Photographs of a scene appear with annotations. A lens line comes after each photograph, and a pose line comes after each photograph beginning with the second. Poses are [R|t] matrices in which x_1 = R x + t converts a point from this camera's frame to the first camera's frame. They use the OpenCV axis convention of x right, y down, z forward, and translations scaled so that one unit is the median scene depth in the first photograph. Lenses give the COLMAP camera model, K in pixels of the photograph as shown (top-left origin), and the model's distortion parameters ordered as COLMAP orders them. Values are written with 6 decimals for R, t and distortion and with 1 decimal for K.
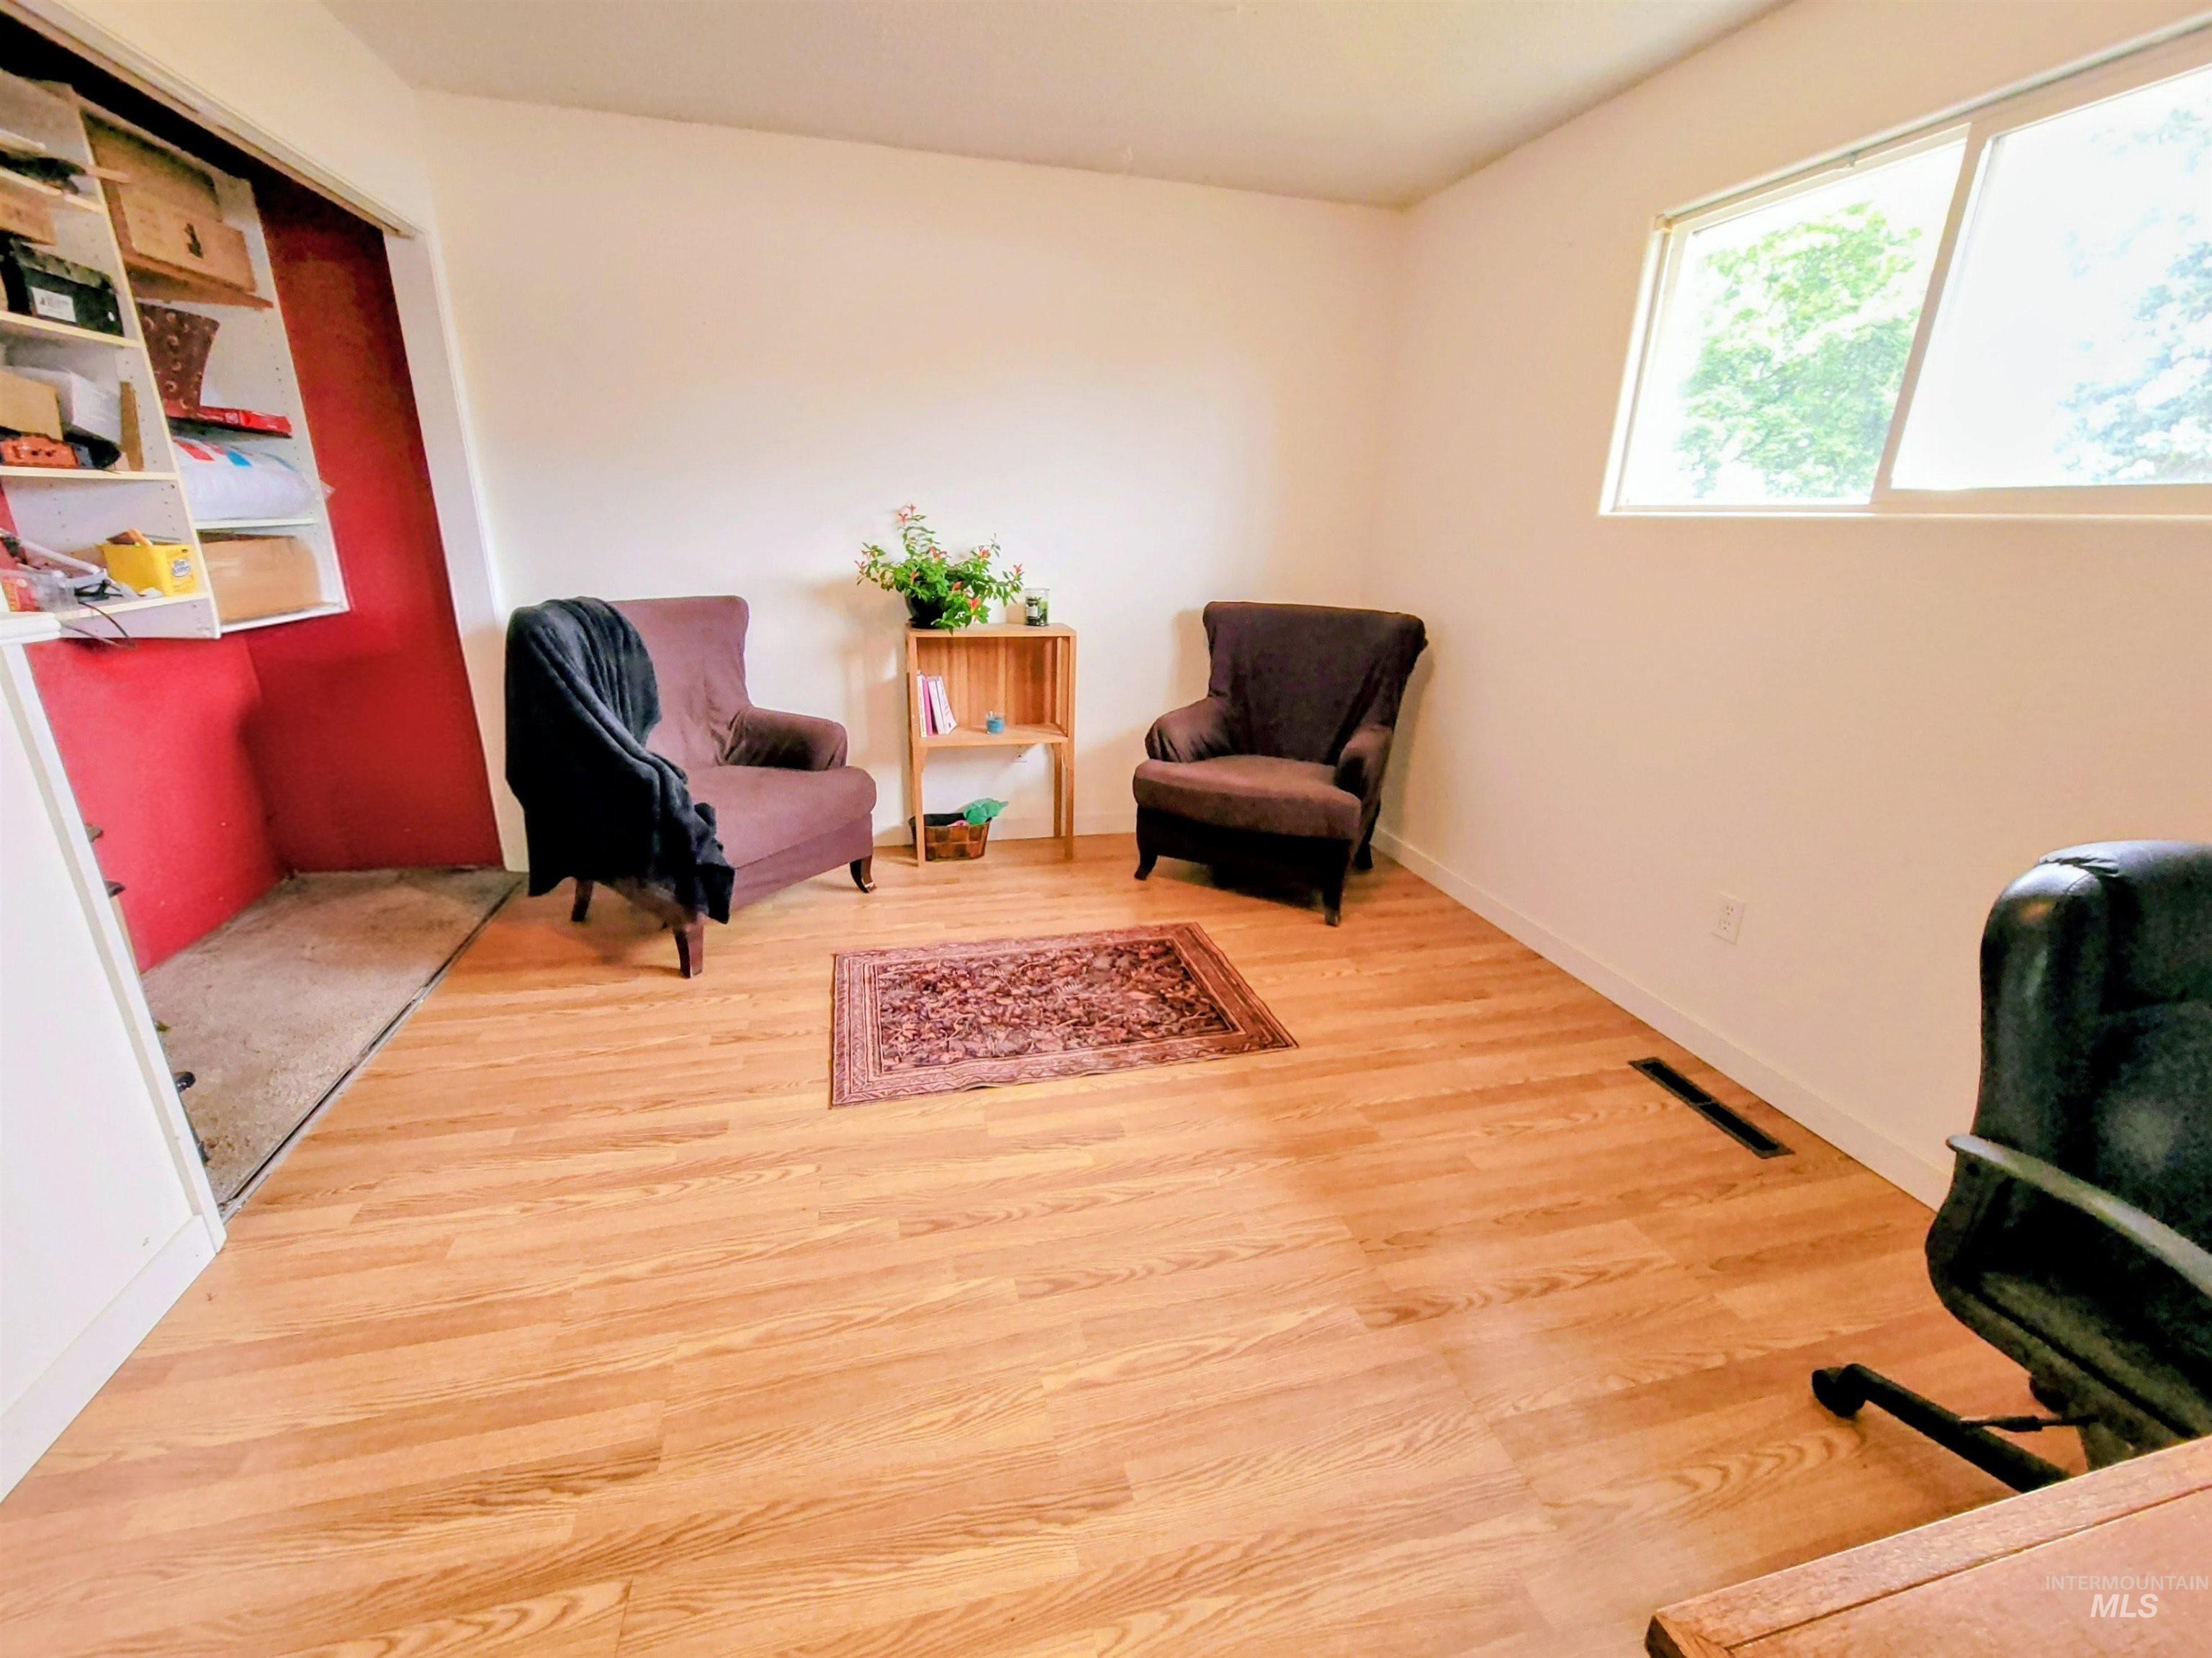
lens RADIAL K [[914.1, 0, 1106.8], [0, 914.1, 827.5], [0, 0, 1]] dist [-0.004994, 0.000427]
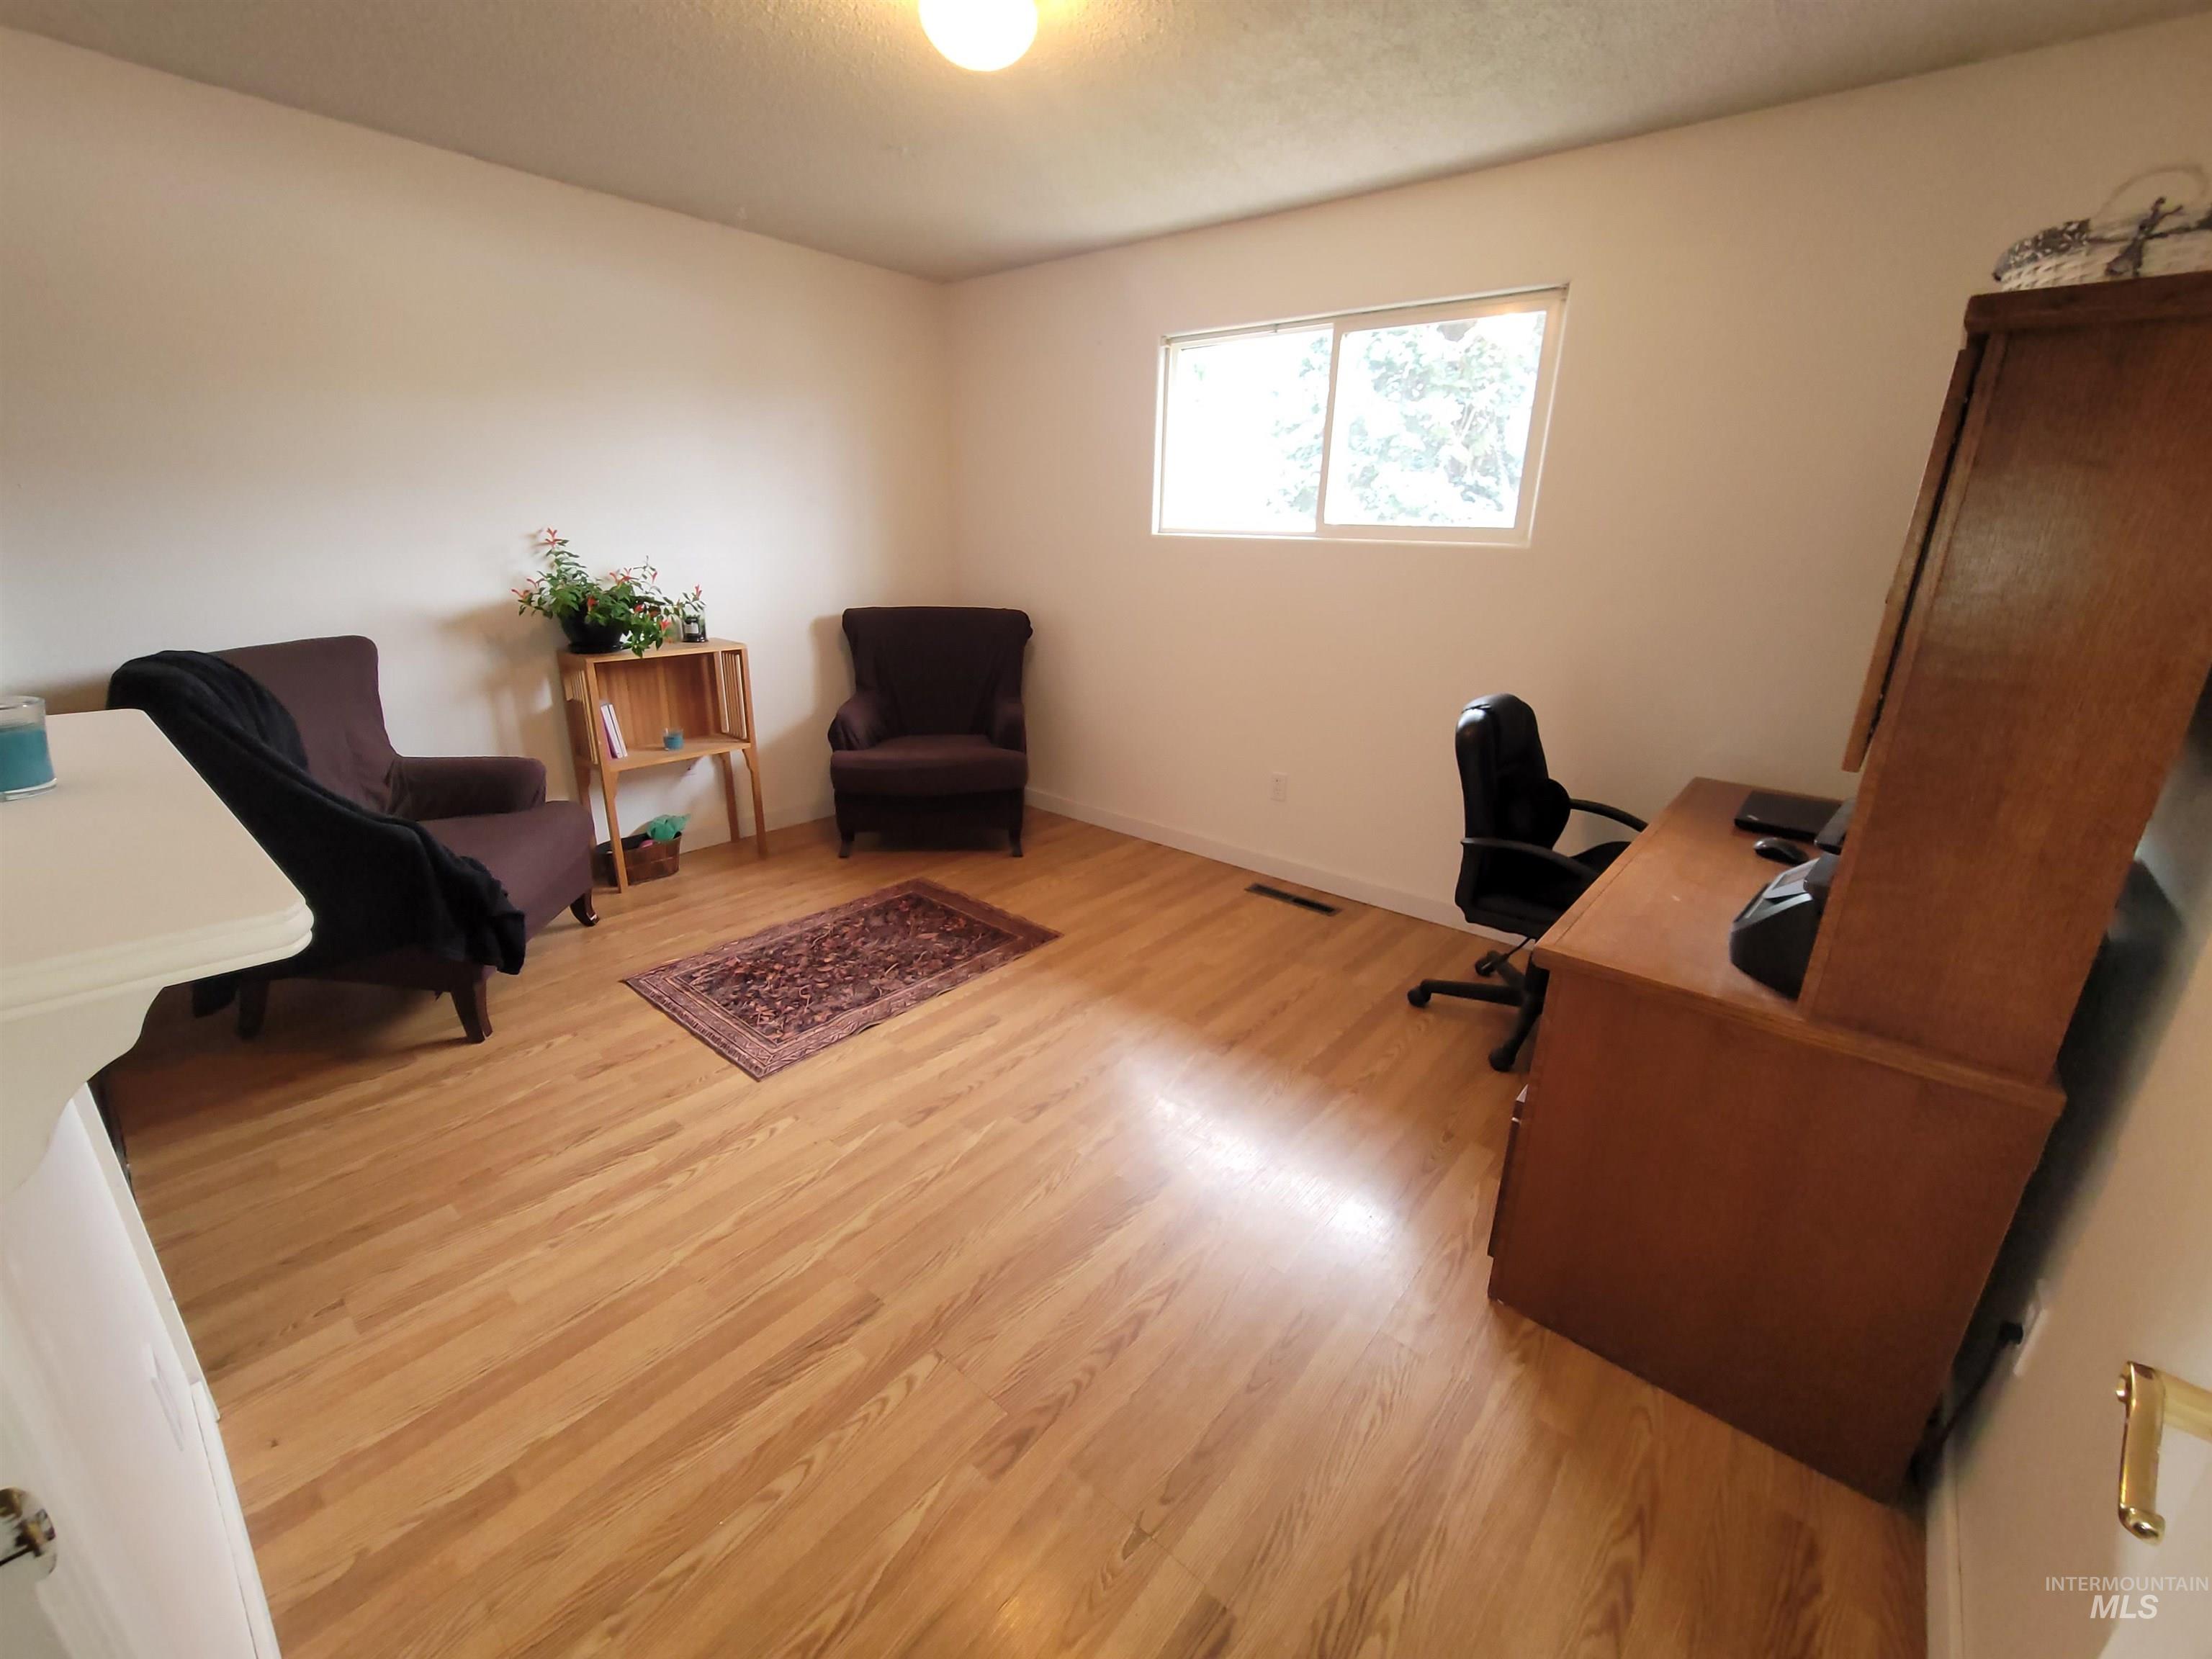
lens RADIAL K [[914.2, 0, 1092.2], [0, 914.2, 830.5], [0, 0, 1]] dist [-0.004994, 0.000427]
pose [[0.815374, -0.192988, 0.545821, -0.460905], [0.184652, 0.980254, 0.070750, 0.000662], [-0.548697, 0.043099, 0.834910, -0.159049]]
